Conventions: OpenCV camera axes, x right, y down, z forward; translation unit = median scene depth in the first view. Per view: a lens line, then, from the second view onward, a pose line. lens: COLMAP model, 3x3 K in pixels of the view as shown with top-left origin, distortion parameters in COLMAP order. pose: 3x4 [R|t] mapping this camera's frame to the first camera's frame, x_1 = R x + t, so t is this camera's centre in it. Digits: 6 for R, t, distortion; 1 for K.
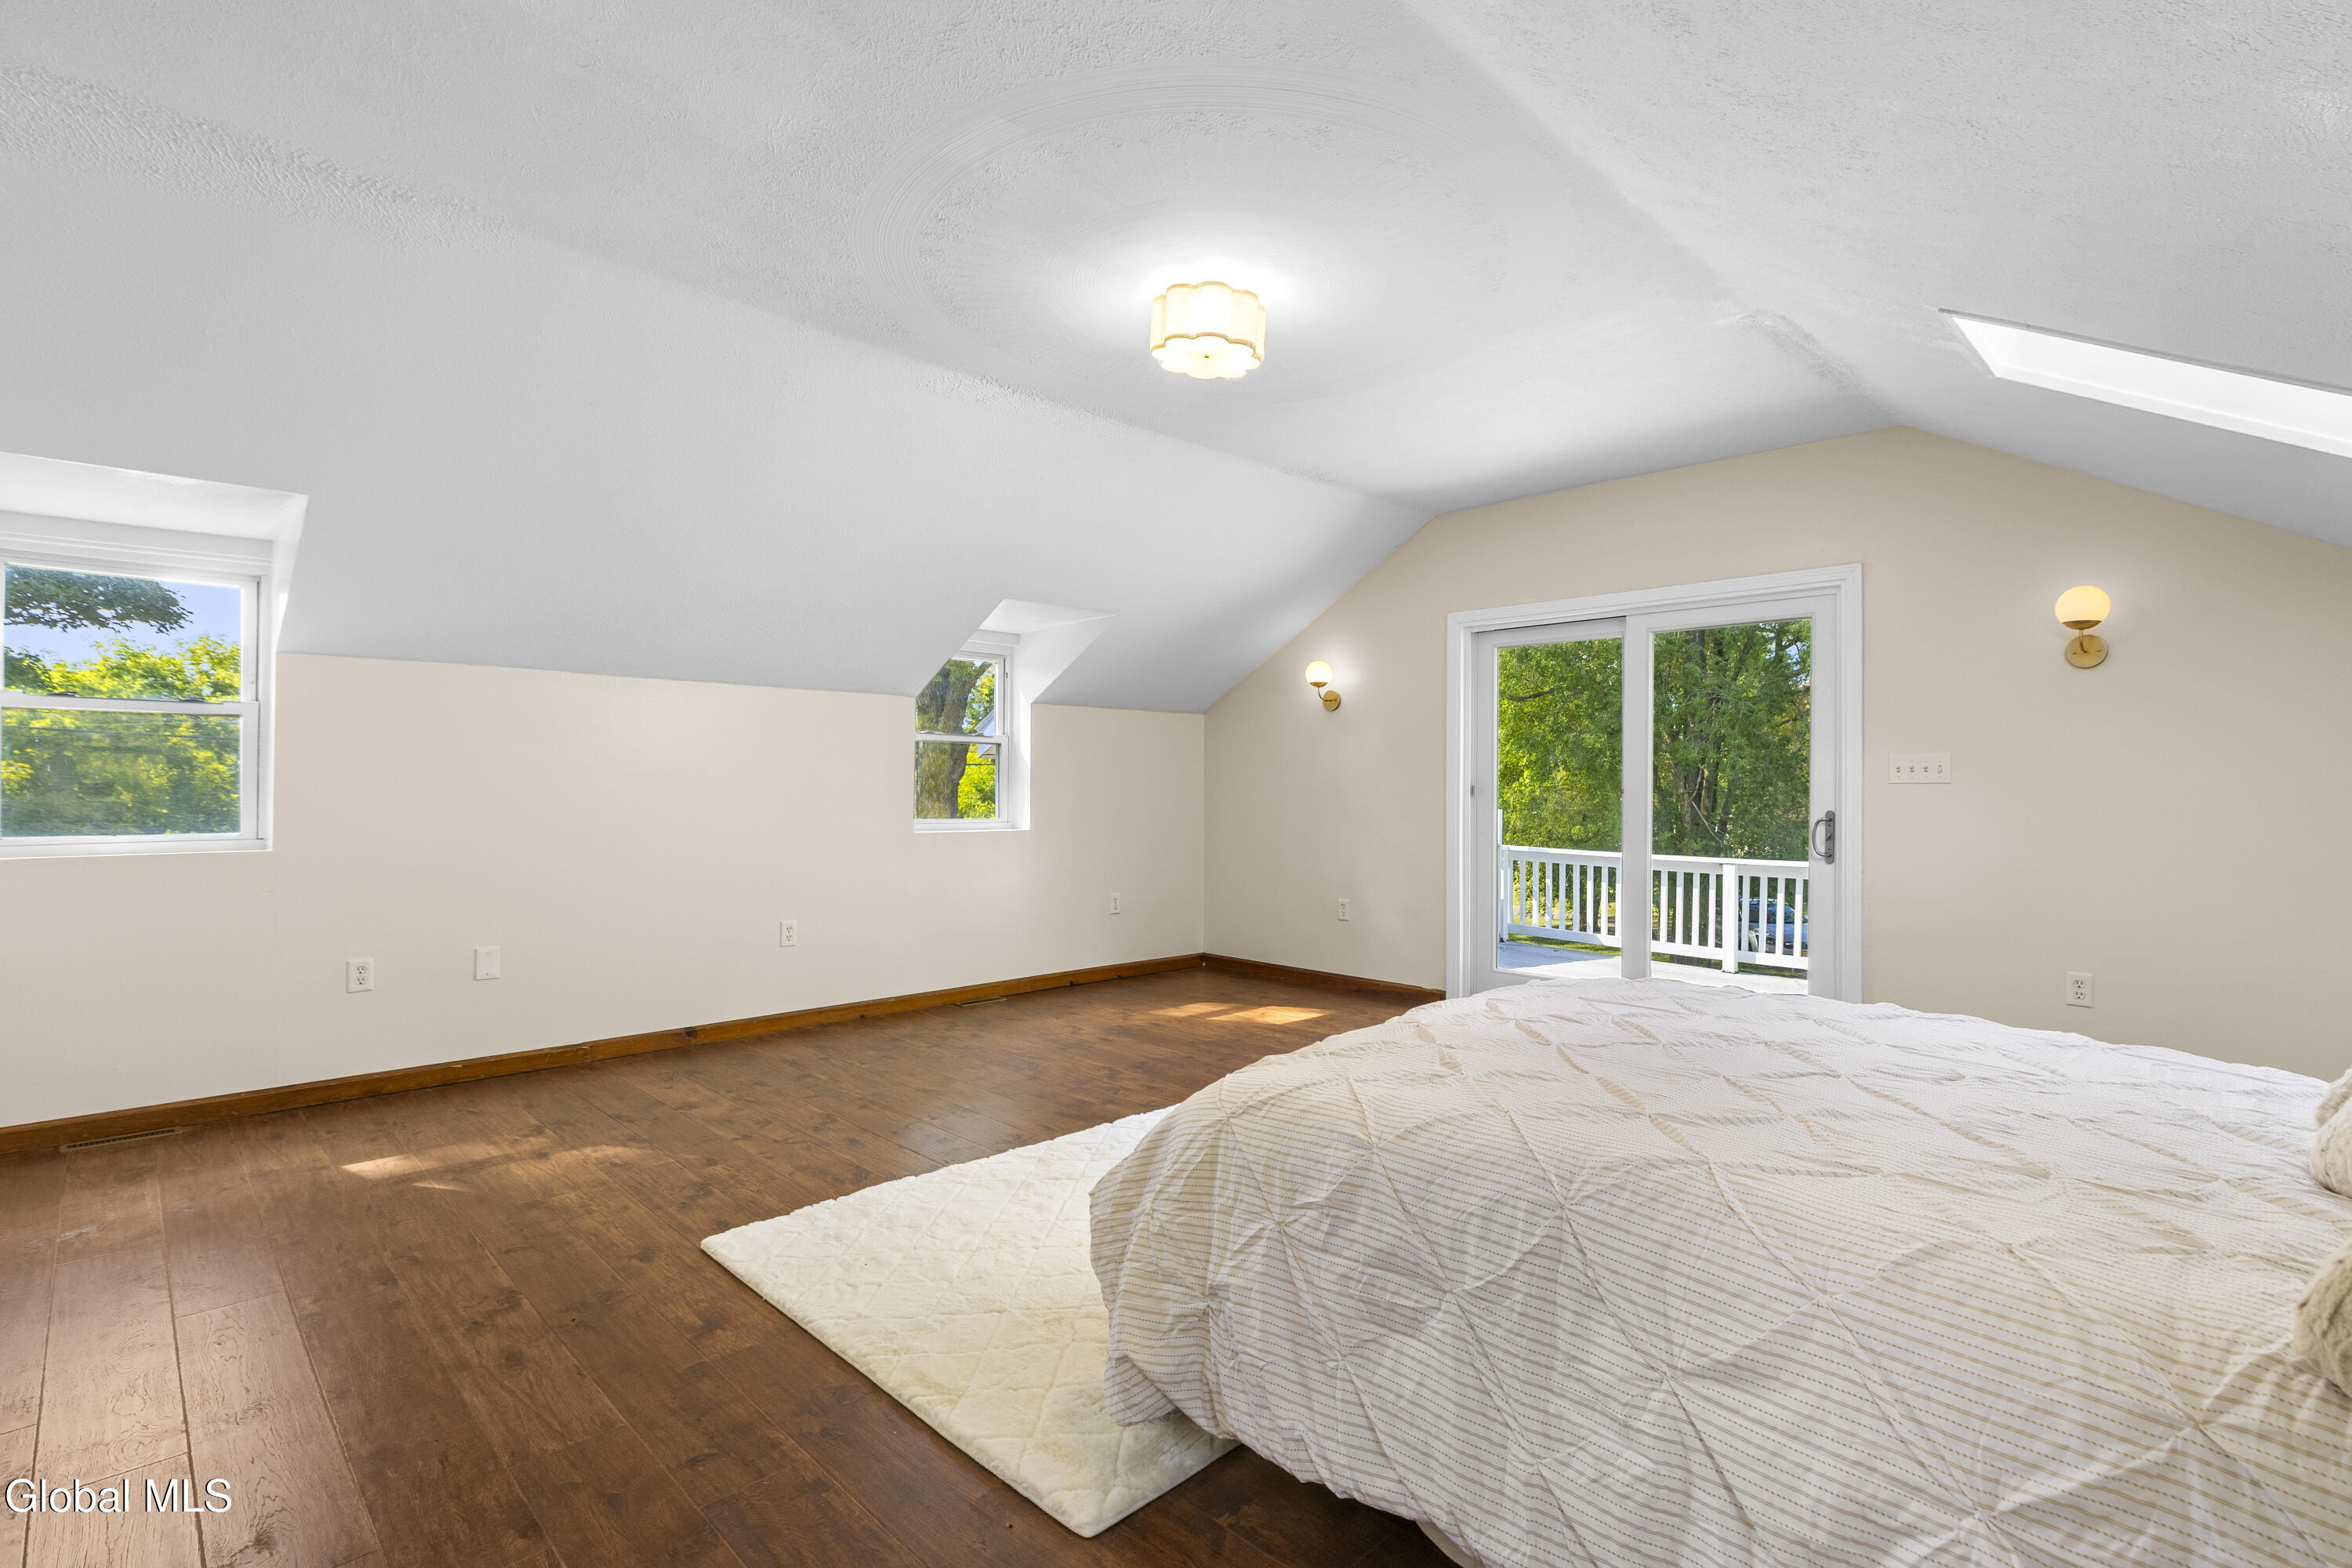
lens RADIAL K [[1072.1, 0, 1170.1], [0, 1072.1, 784.9], [0, 0, 1]] dist [0.005513, 0.000636]
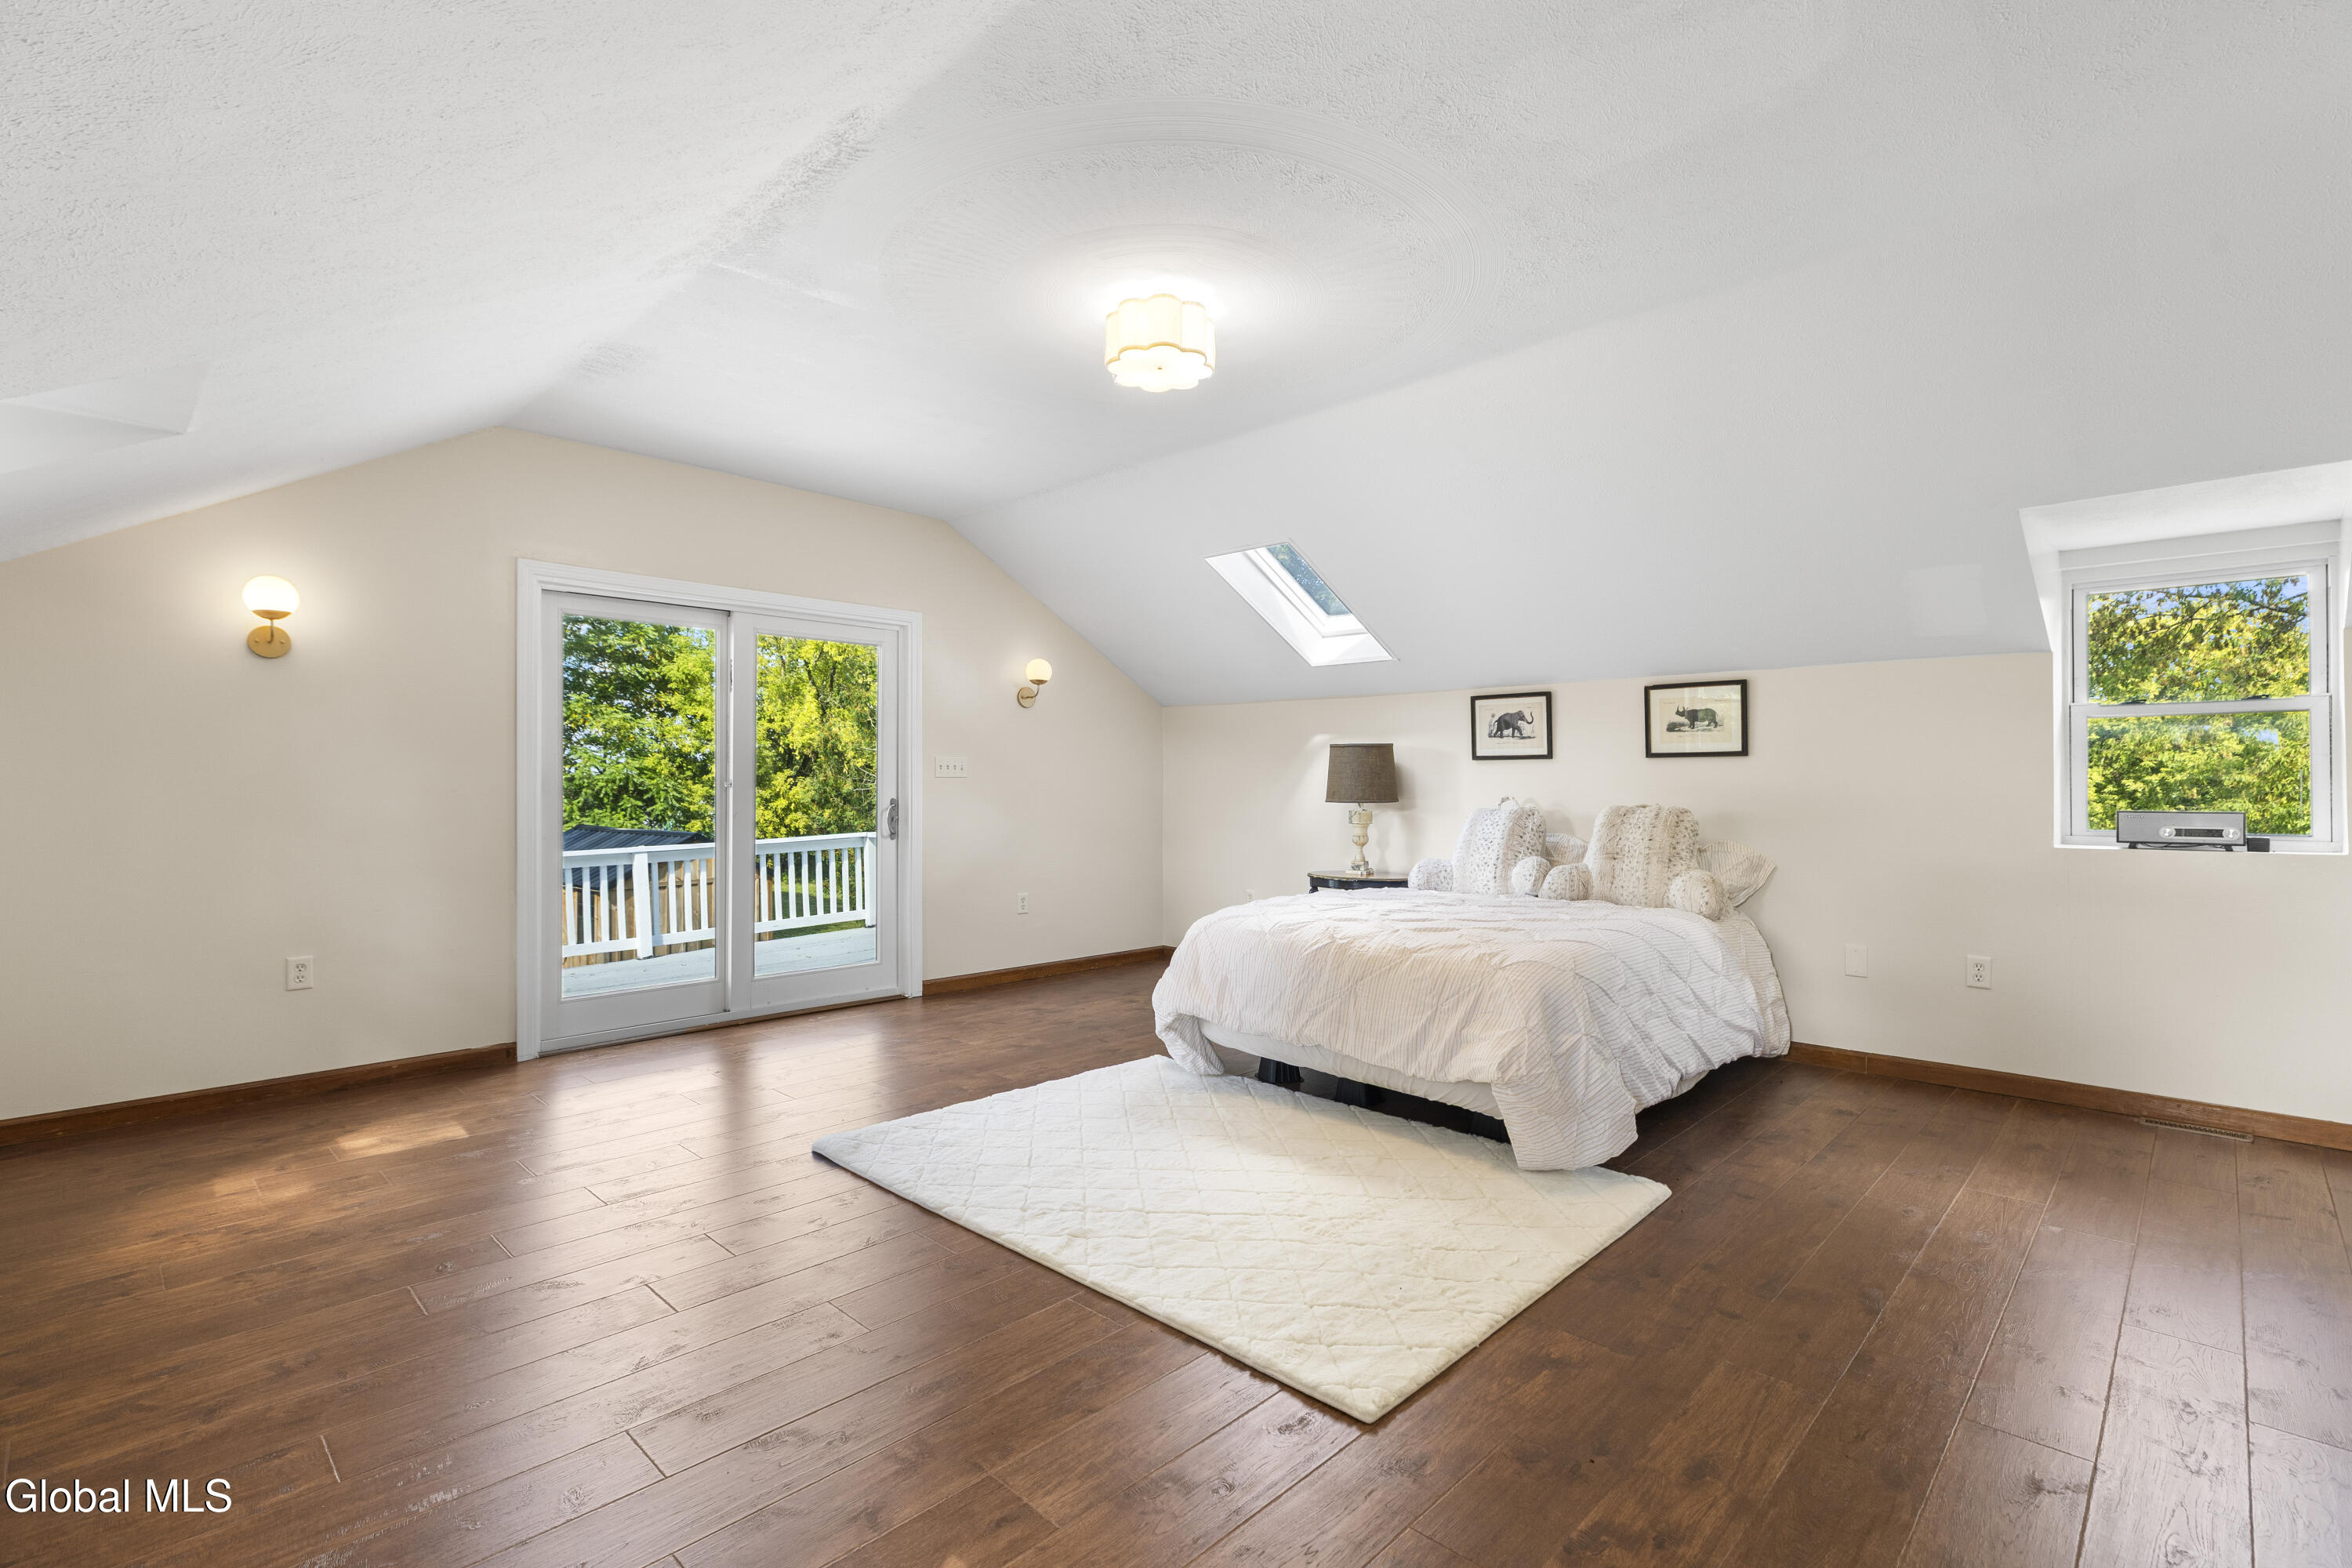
lens RADIAL K [[1072.1, 0, 1170.0], [0, 1072.1, 784.0], [0, 0, 1]] dist [0.005513, 0.000636]
pose [[-0.010874, -0.008672, 0.999903, -0.523961], [-0.003657, 0.999956, 0.008633, -0.003991], [-0.999934, -0.003563, -0.010905, 0.517121]]
